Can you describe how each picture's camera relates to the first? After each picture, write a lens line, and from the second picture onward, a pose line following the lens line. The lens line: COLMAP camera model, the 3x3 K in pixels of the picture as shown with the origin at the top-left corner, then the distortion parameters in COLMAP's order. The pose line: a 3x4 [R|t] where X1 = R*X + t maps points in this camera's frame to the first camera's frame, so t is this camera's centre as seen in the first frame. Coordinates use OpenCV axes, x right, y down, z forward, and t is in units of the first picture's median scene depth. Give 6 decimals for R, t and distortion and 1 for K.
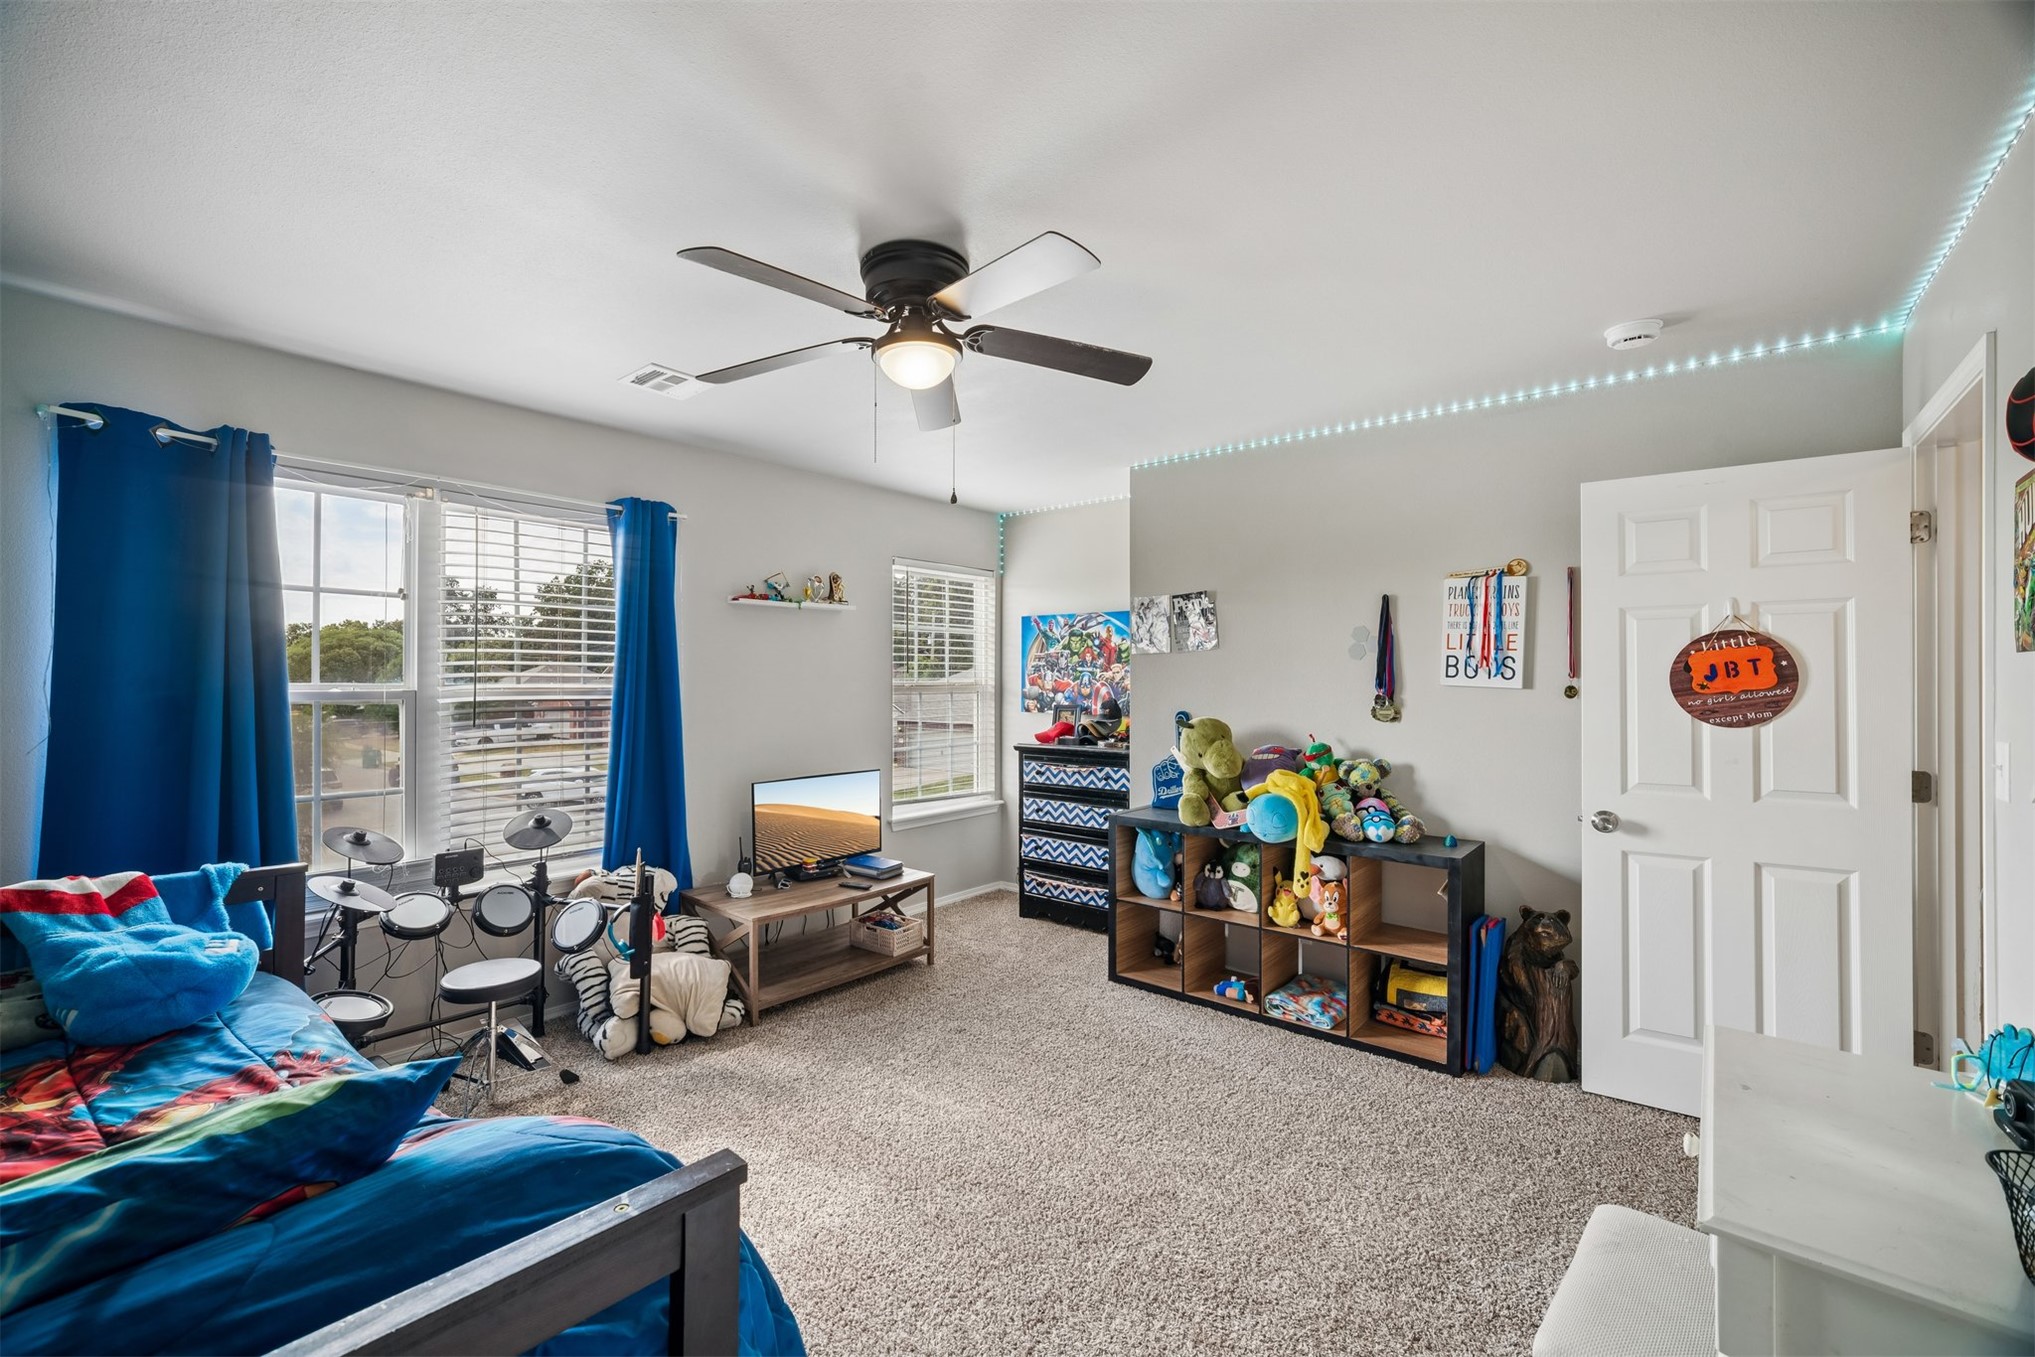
lens RADIAL K [[844.7, 0, 999.4], [0, 844.7, 667.7], [0, 0, 1]] dist [-0.024517, 0.011097]
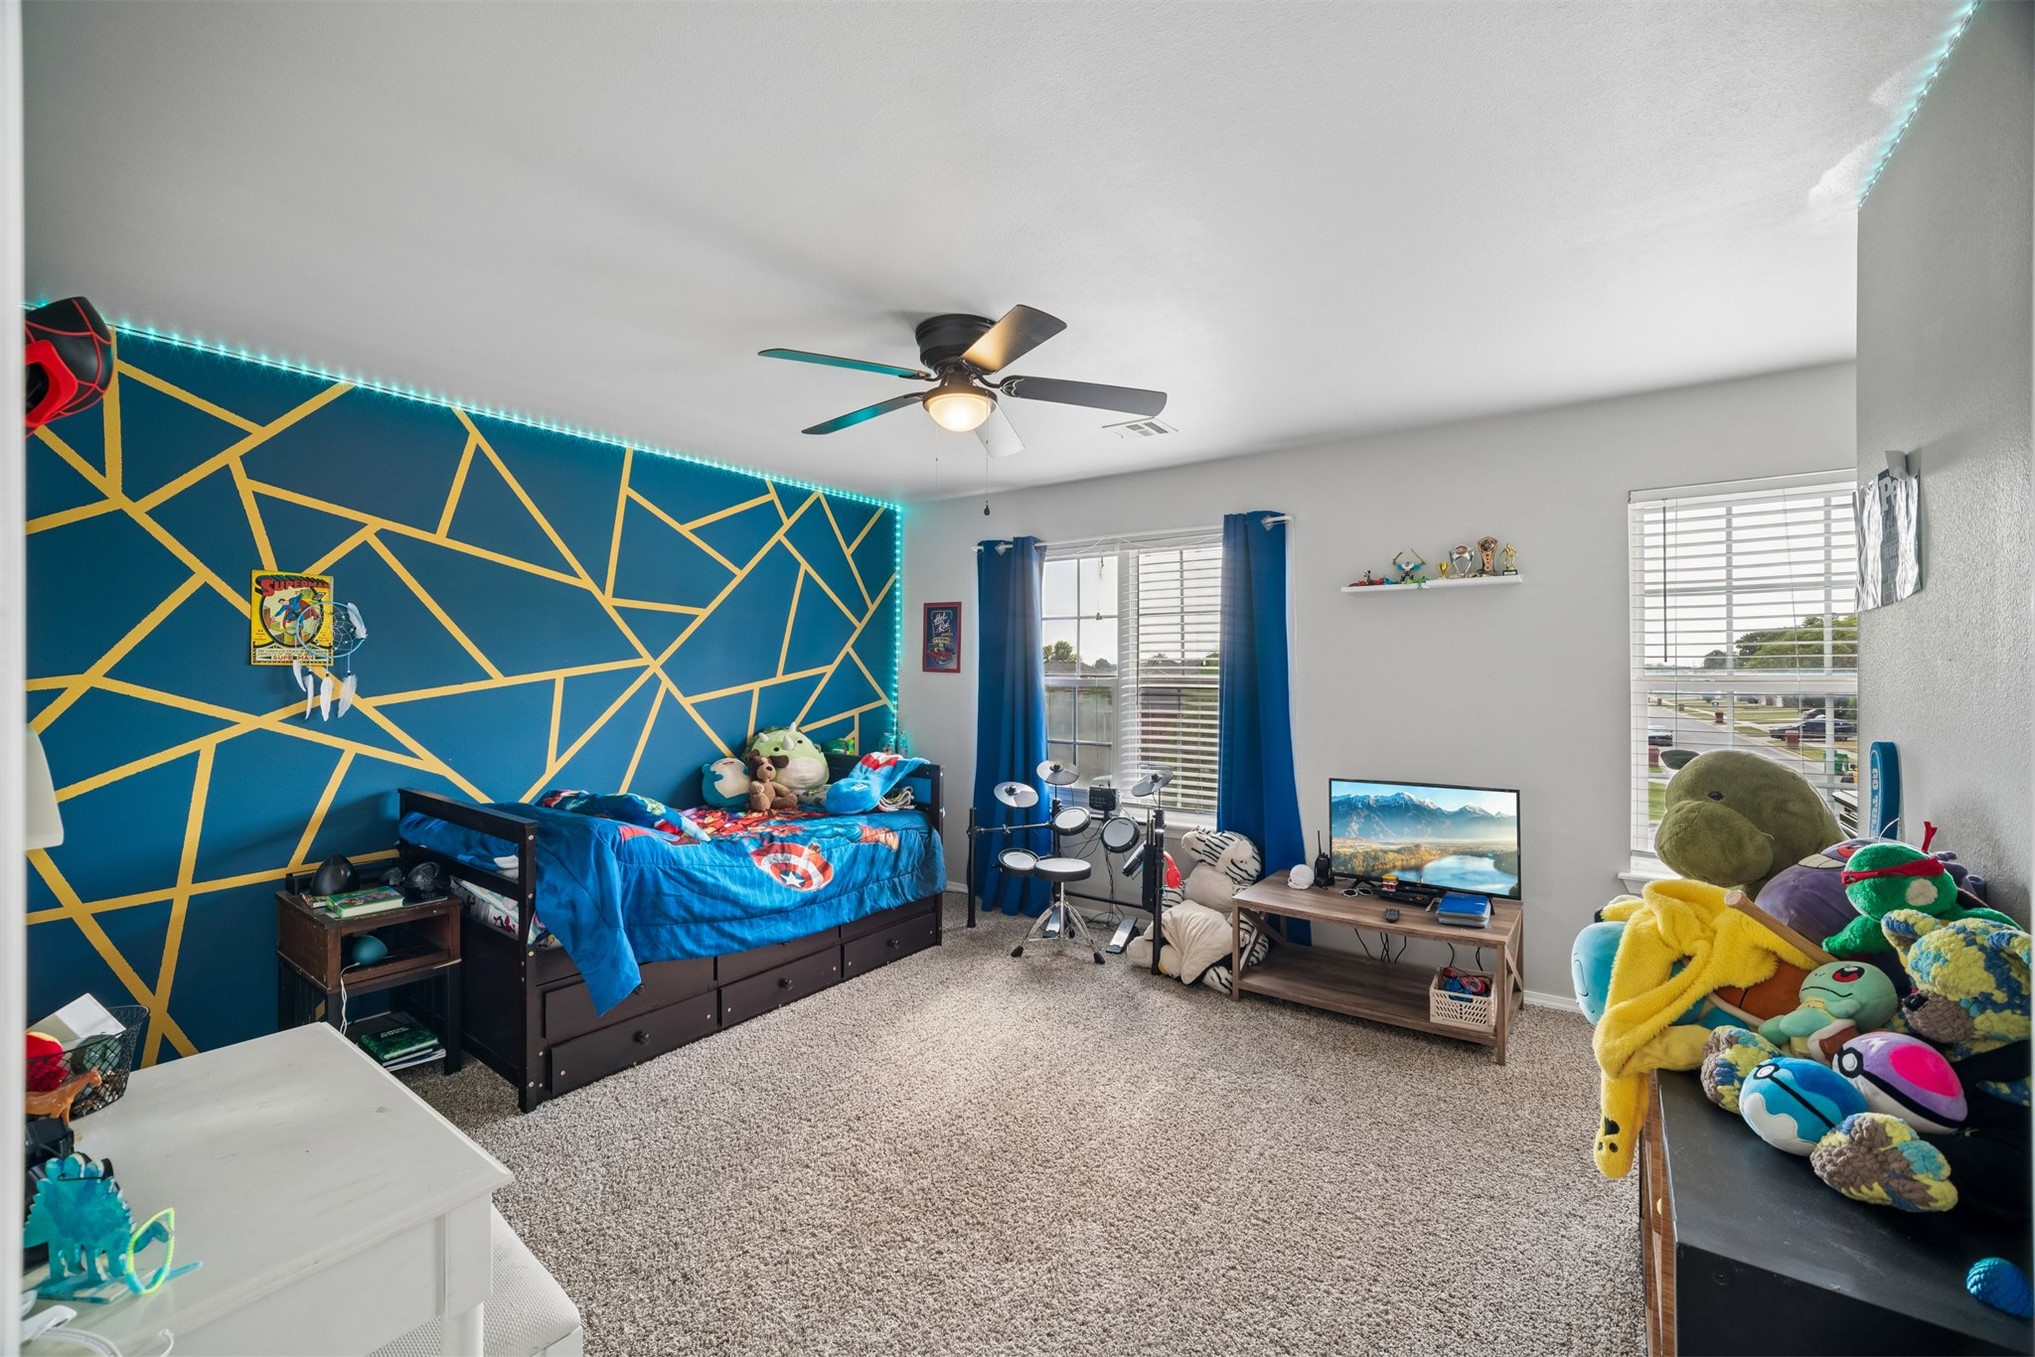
lens RADIAL K [[844.7, 0, 999.4], [0, 844.7, 667.7], [0, 0, 1]] dist [-0.024517, 0.011097]
pose [[0.065768, -0.007112, -0.997810, 0.712701], [0.013633, 0.999888, -0.006228, 0.011375], [0.997742, -0.013193, 0.065858, 0.615573]]
